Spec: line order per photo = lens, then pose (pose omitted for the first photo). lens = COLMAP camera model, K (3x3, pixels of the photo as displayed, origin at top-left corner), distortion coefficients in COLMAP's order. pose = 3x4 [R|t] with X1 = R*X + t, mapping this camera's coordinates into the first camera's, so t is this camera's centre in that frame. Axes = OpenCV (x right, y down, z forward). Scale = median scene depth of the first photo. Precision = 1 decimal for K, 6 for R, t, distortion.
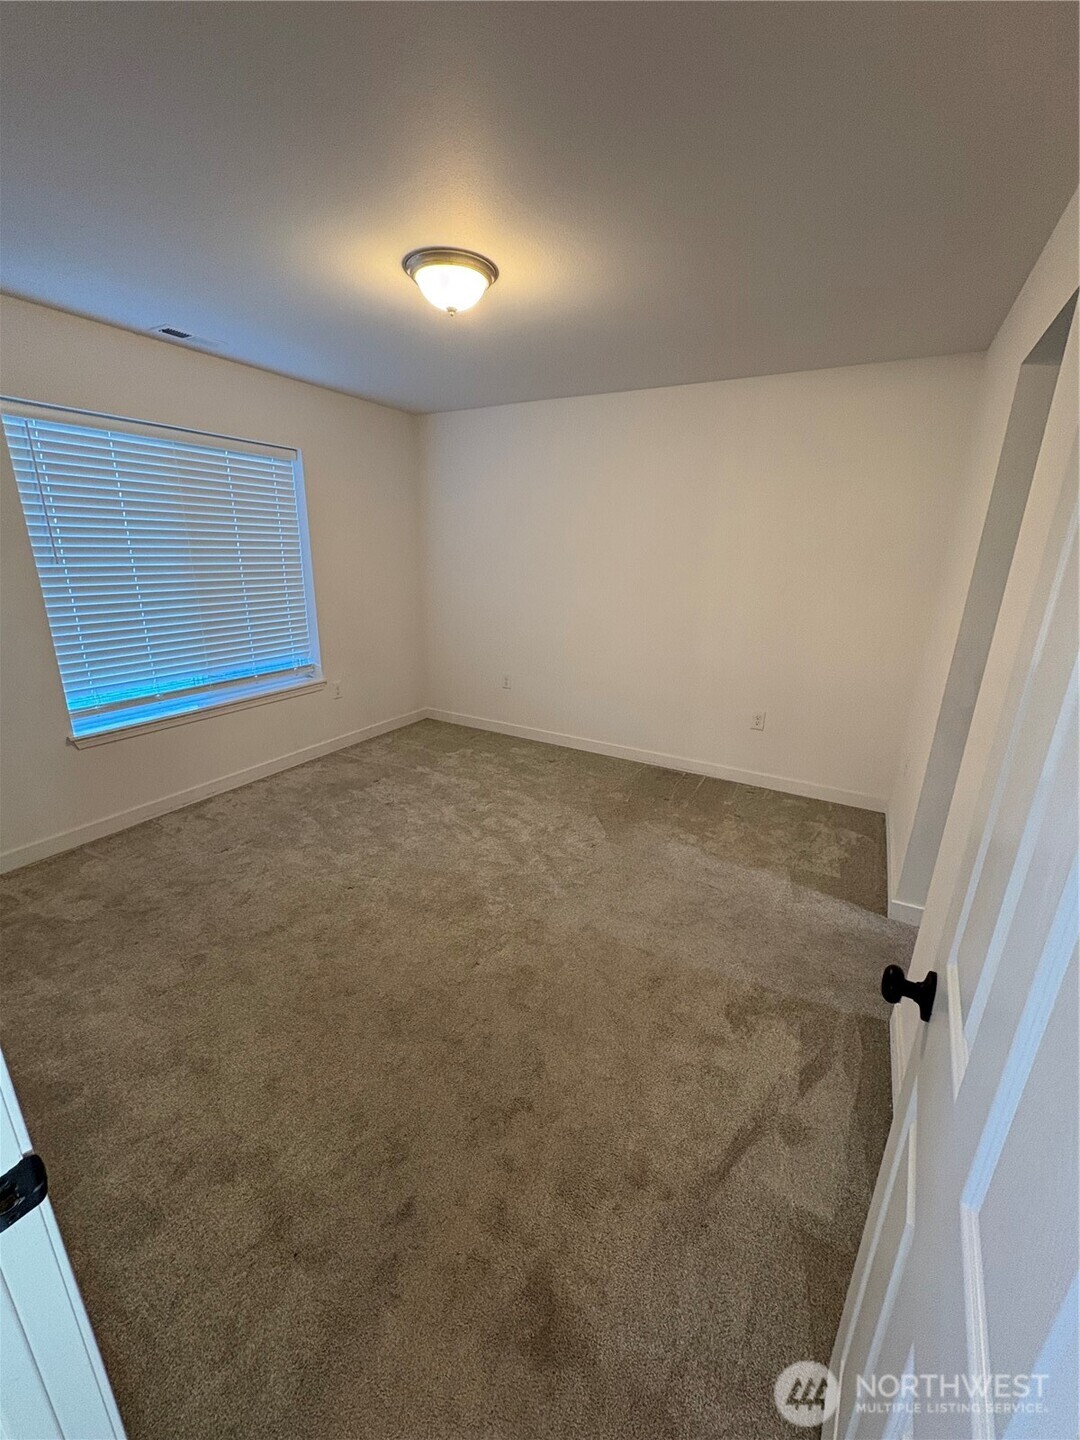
lens RADIAL K [[571.3, 0, 540.0], [0, 571.3, 720.0], [0, 0, 1]] dist [-0.000028, 0.000560]
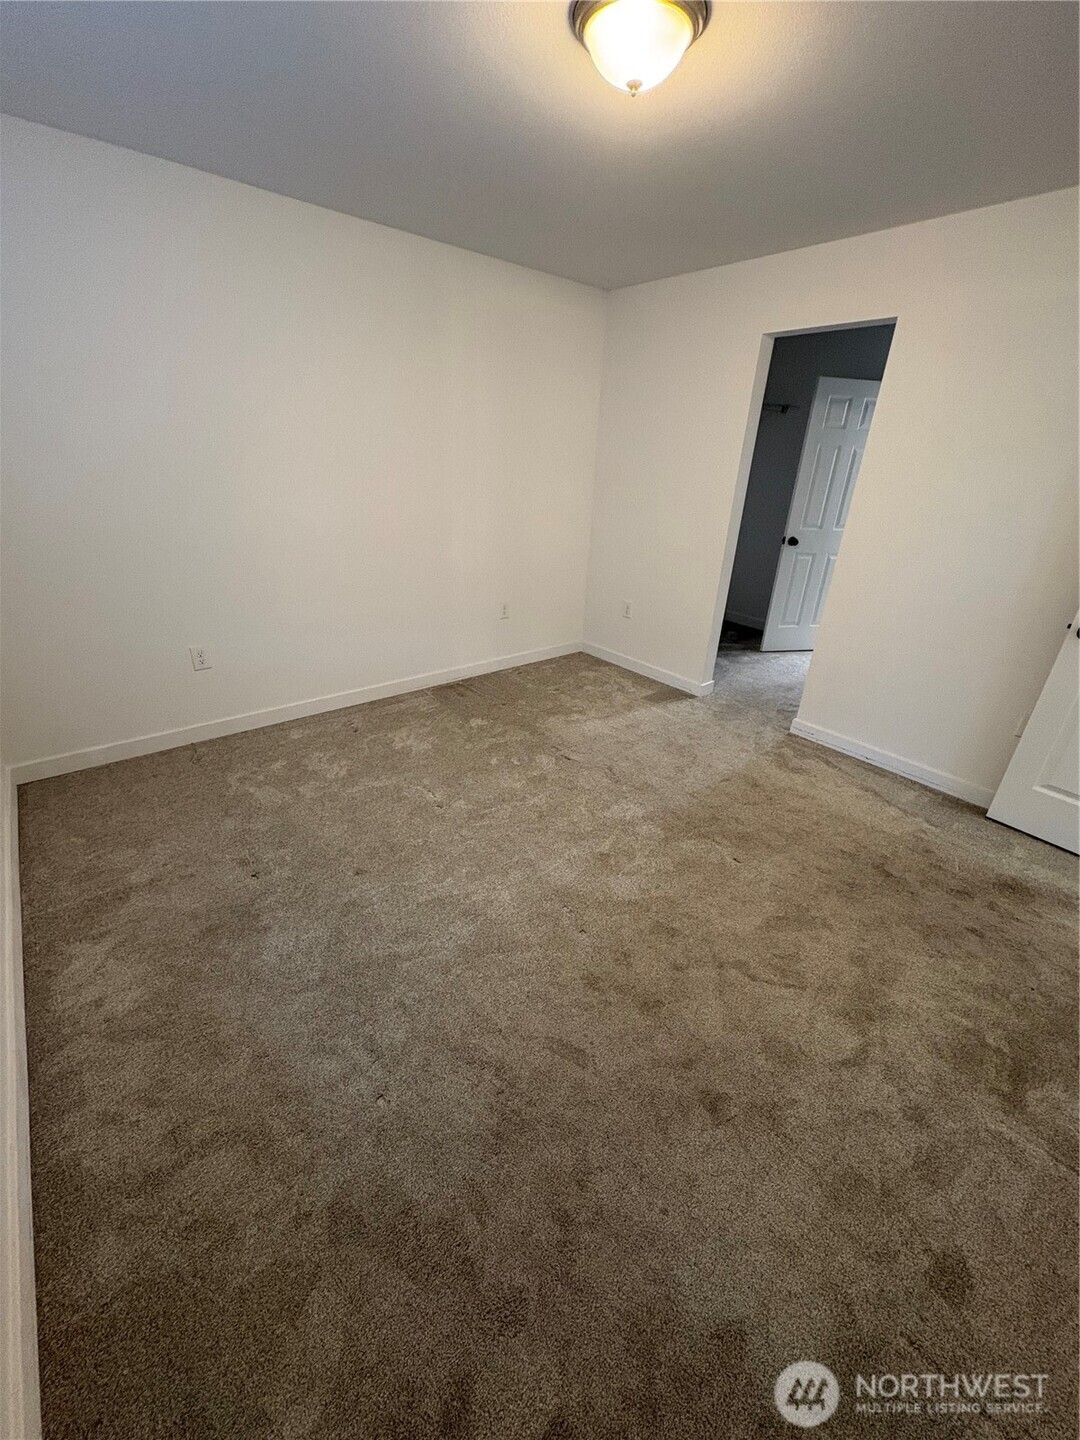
lens RADIAL K [[571.3, 0, 540.0], [0, 571.3, 720.0], [0, 0, 1]] dist [-0.000028, 0.000560]
pose [[0.347259, -0.406384, 0.845141, -0.620103], [0.240692, 0.909659, 0.338509, -0.163606], [-0.906354, 0.085868, 0.413701, 0.503806]]
